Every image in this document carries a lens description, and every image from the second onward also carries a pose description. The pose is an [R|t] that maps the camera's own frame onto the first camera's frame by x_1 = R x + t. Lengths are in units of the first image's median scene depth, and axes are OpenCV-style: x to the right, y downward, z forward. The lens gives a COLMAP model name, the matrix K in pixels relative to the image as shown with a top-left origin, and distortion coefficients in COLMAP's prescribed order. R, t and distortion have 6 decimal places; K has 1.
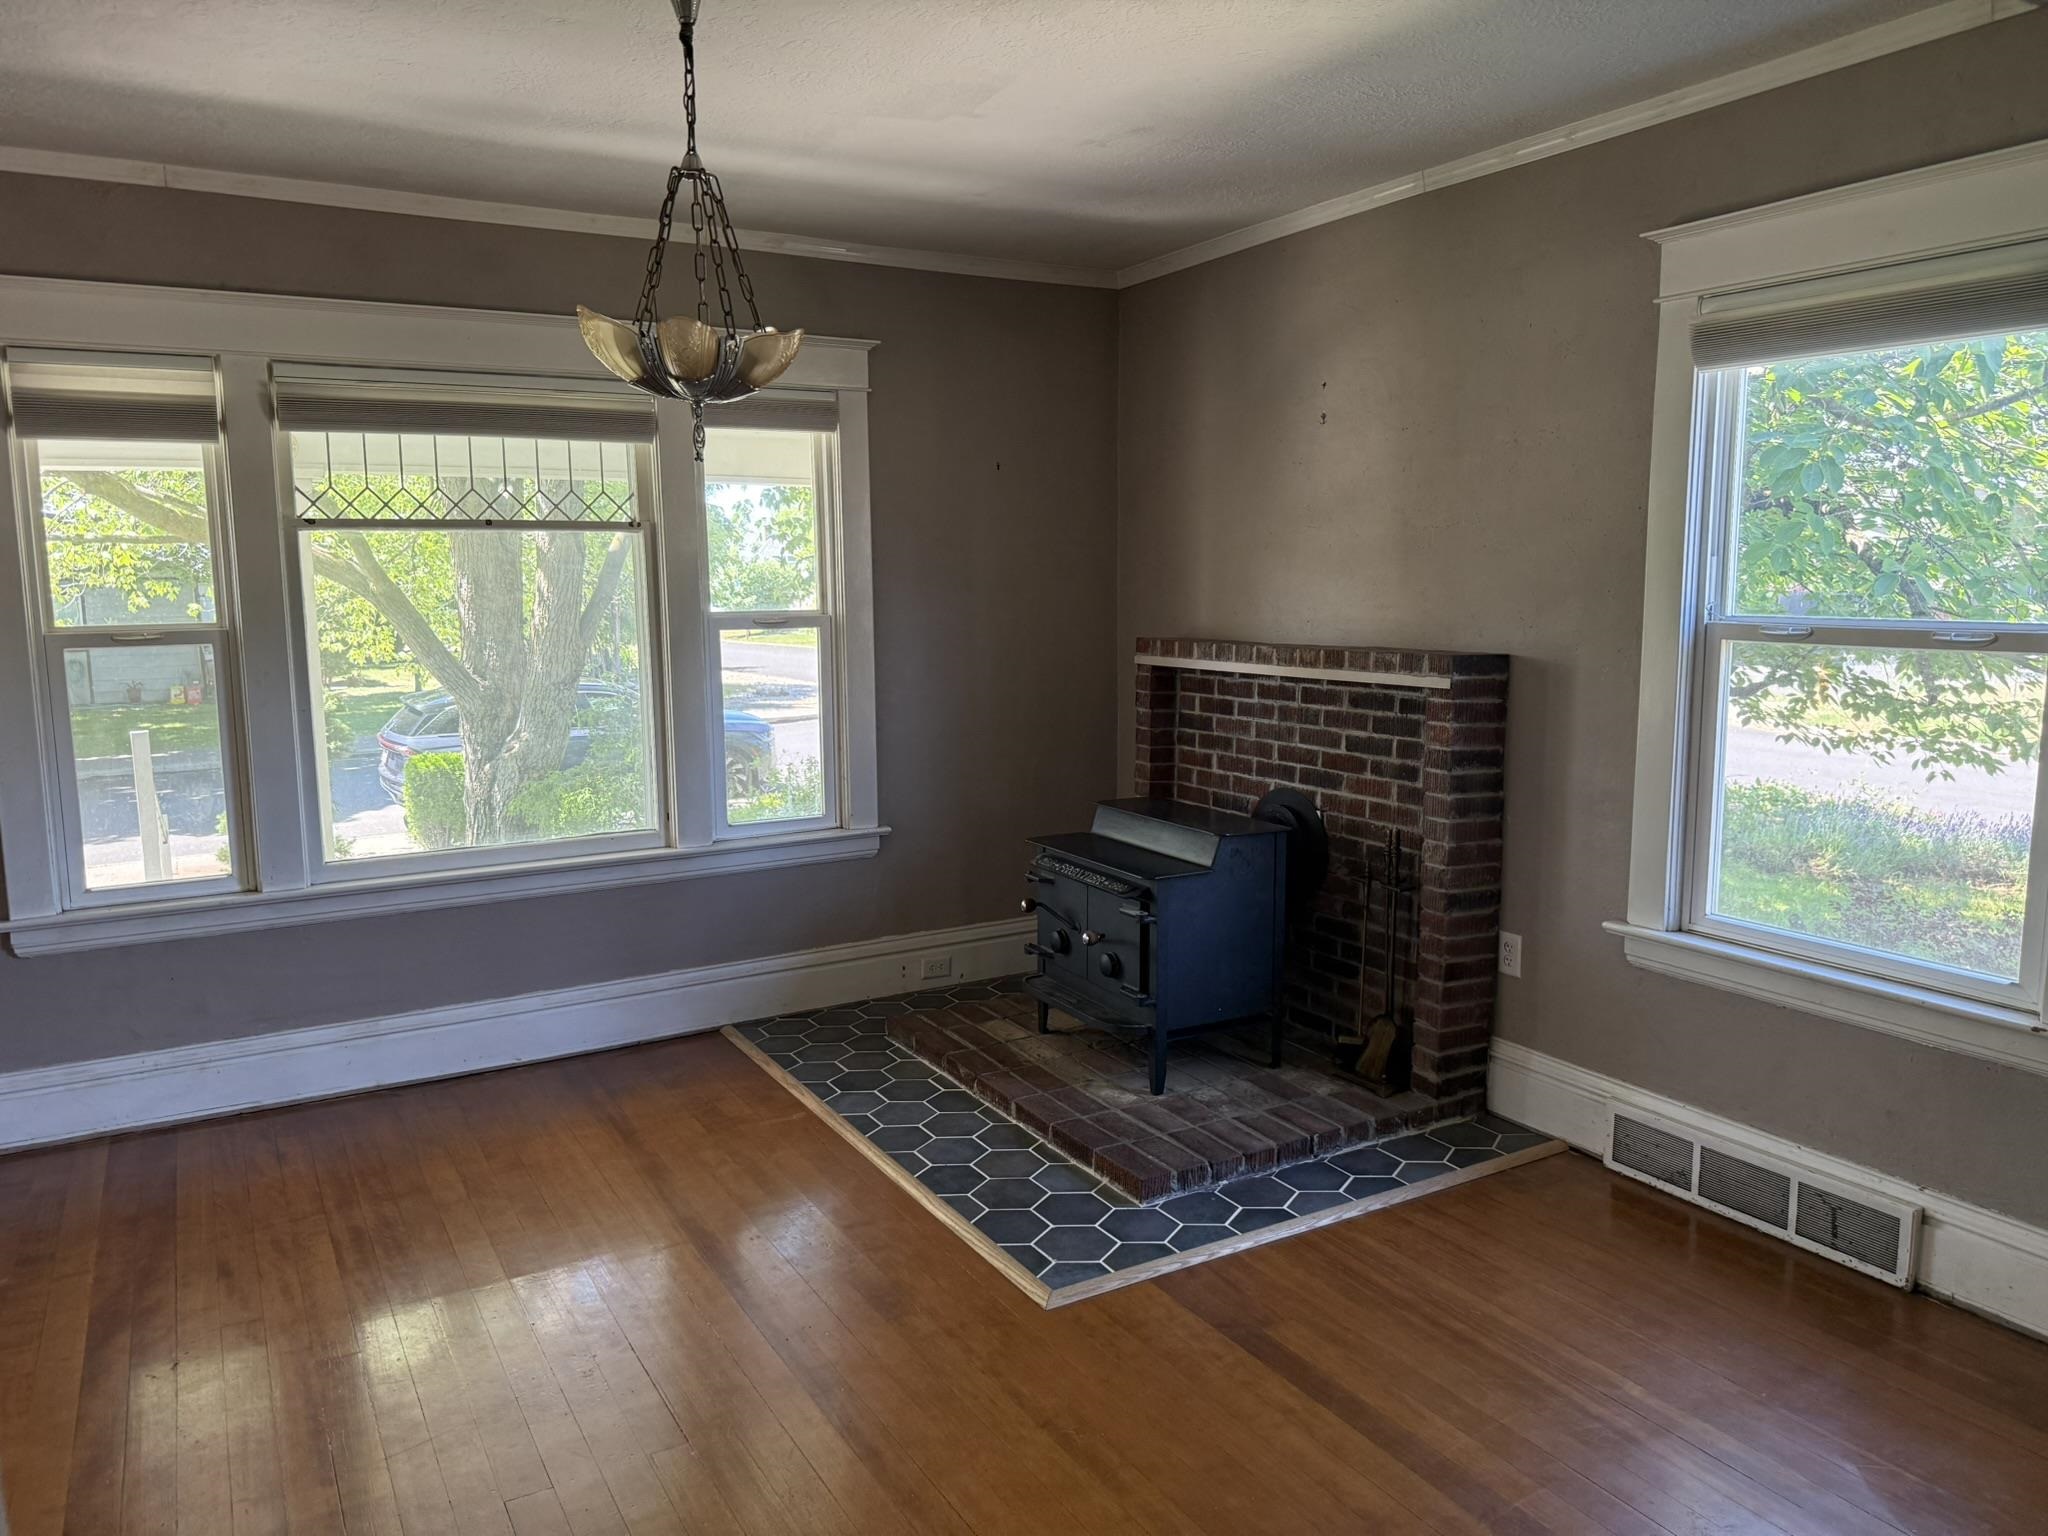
lens RADIAL K [[1454.0, 0, 1026.4], [0, 1454.0, 764.5], [0, 0, 1]] dist [0.166409, -0.252463]
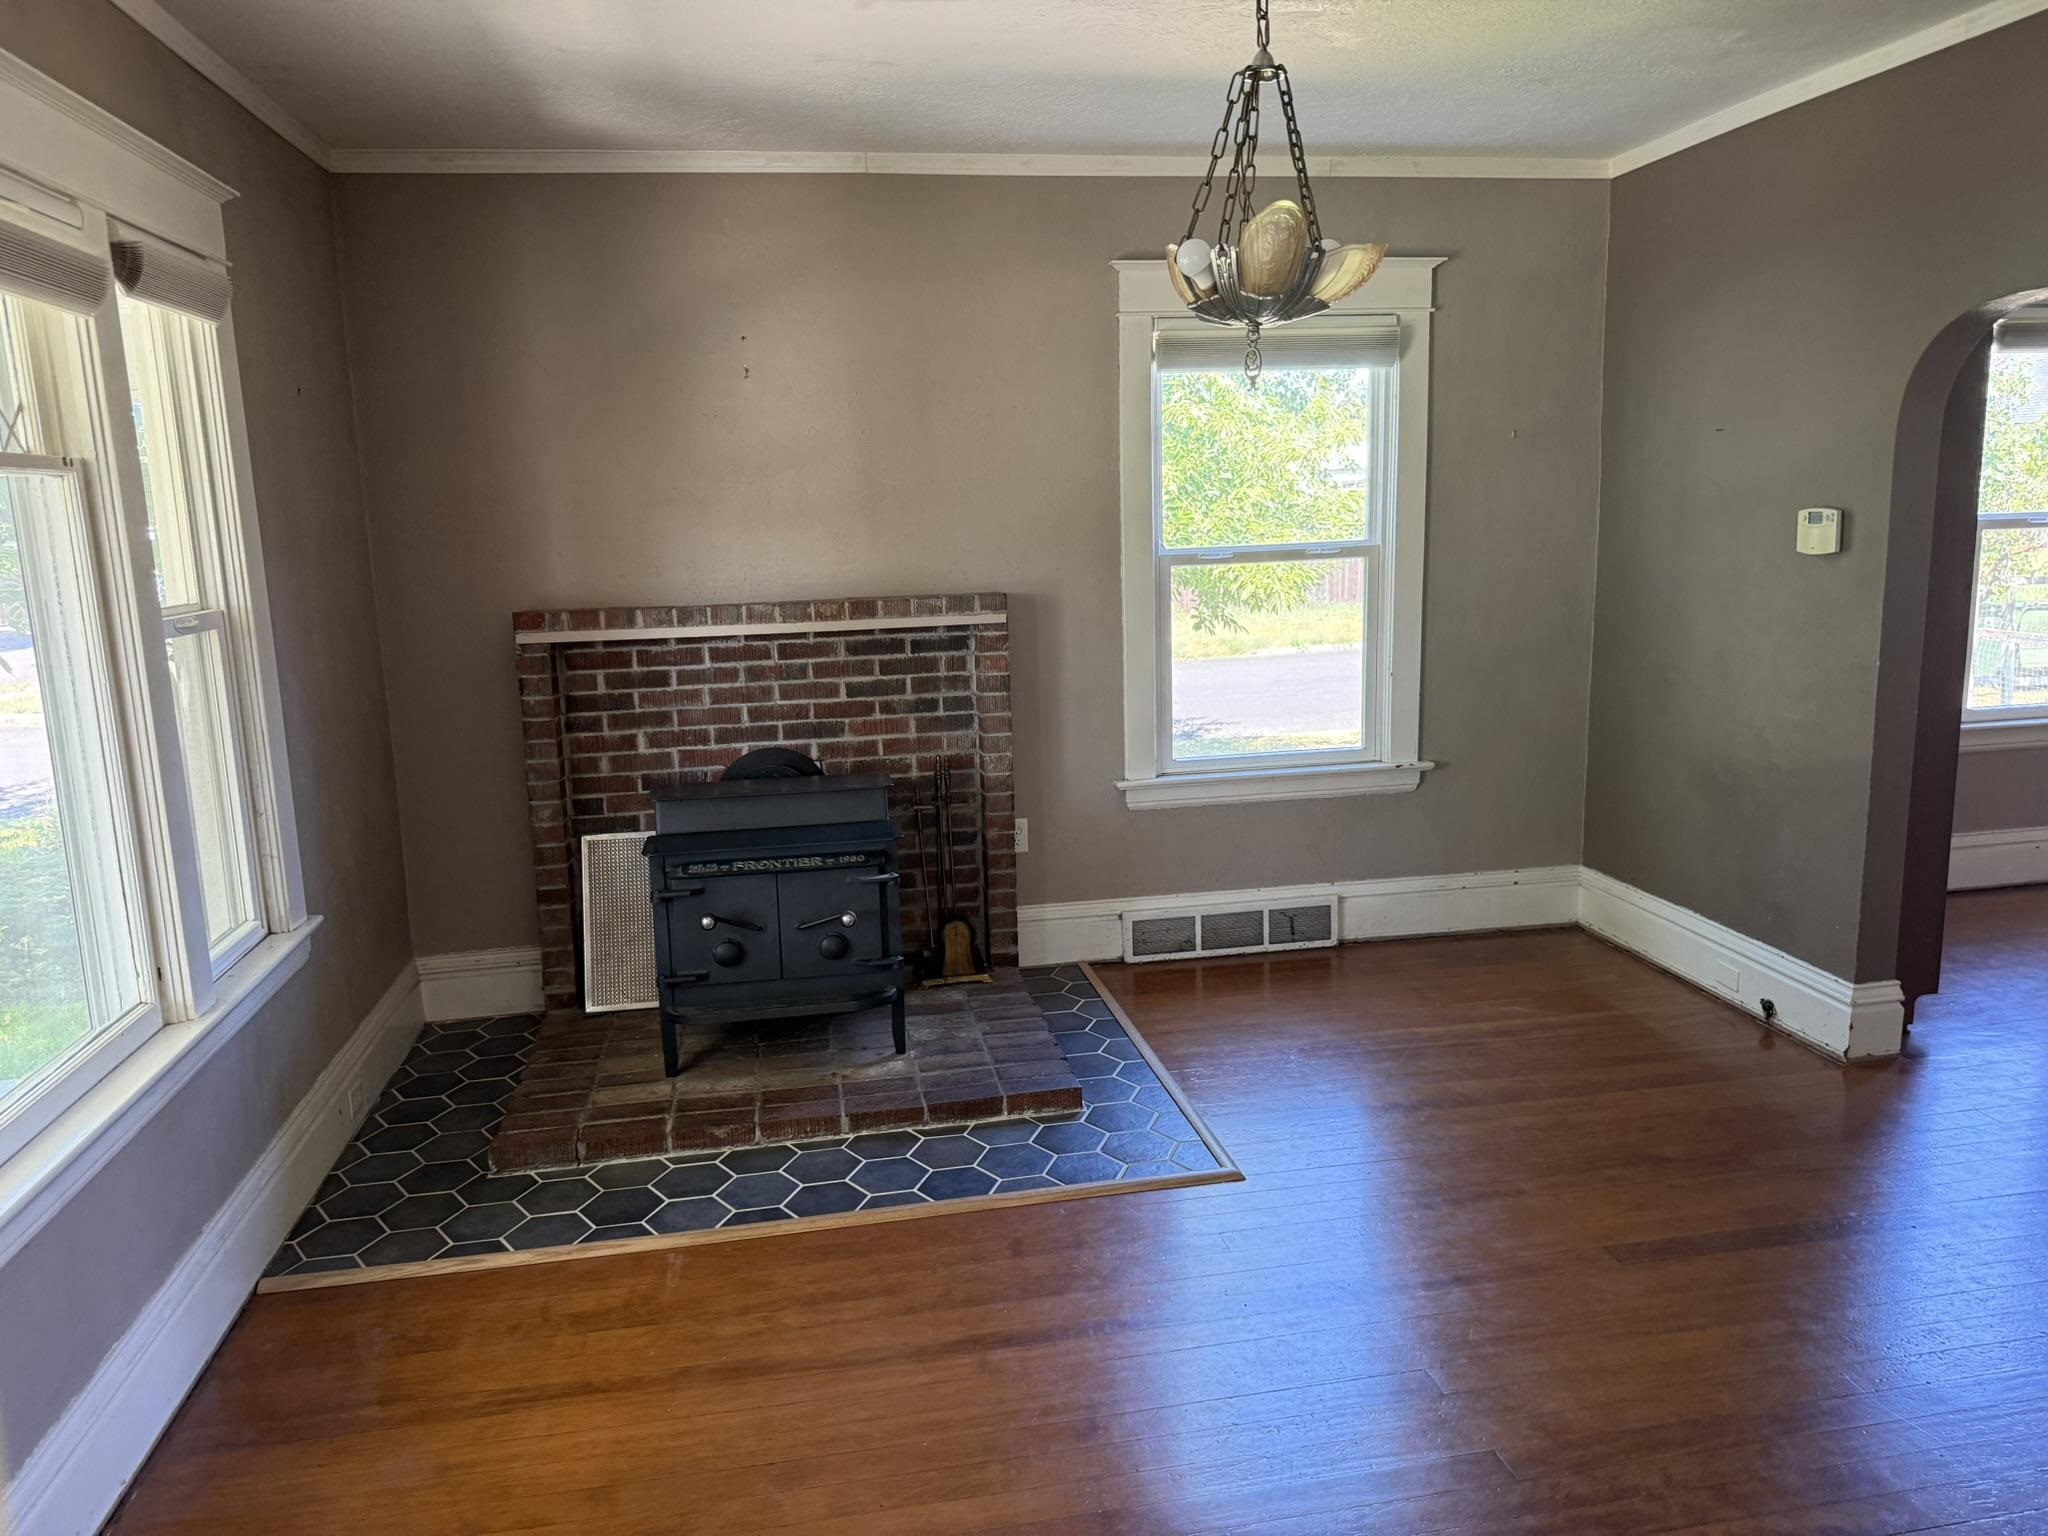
lens RADIAL K [[1454.0, 0, 1026.4], [0, 1454.0, 764.5], [0, 0, 1]] dist [0.166409, -0.252463]
pose [[0.333048, -0.165025, 0.928356, -0.722604], [0.153751, 0.980893, 0.119206, -0.067571], [-0.930290, 0.103035, 0.352057, 0.516841]]
